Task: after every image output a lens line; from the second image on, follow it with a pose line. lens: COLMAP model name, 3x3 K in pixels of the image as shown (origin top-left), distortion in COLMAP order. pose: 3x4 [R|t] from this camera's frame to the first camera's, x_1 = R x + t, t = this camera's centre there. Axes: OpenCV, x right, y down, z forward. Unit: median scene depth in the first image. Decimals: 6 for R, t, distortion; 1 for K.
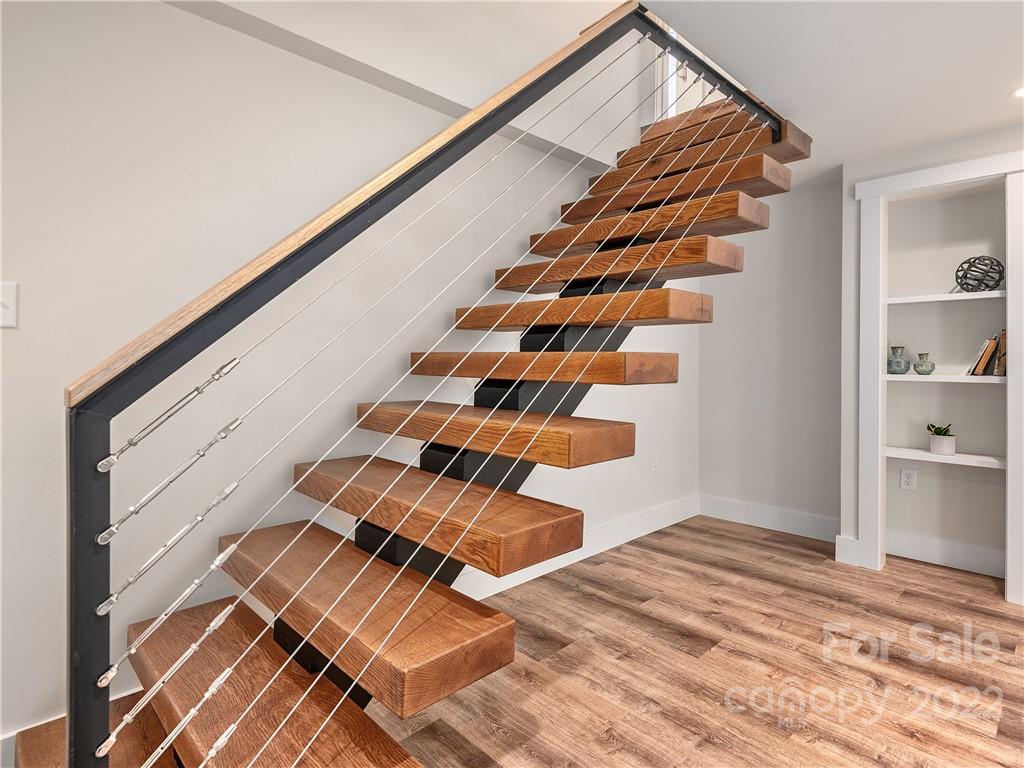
lens RADIAL K [[553.8, 0, 546.7], [0, 553.8, 352.9], [0, 0, 1]] dist [0.007072, -0.001194]
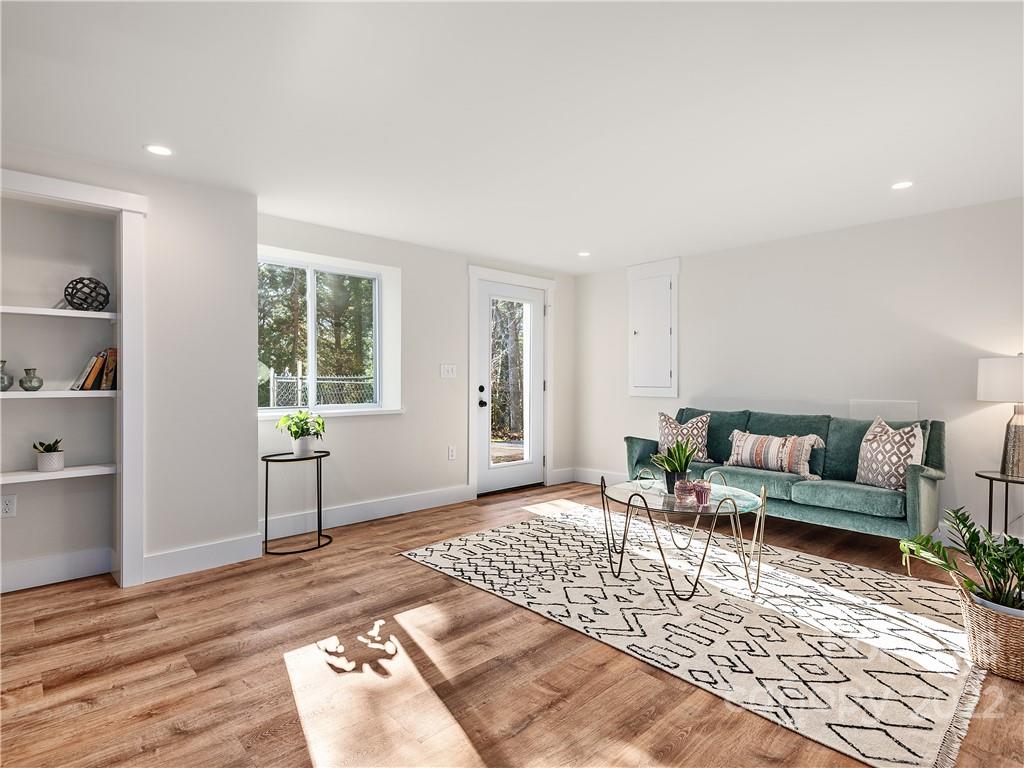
lens RADIAL K [[553.8, 0, 512.5], [0, 553.8, 385.3], [0, 0, 1]] dist [0.007072, -0.001194]
pose [[0.040697, -0.012348, 0.999095, -0.270742], [-0.015719, 0.999792, 0.012997, 0.004963], [-0.999048, -0.016234, 0.040495, 0.165106]]
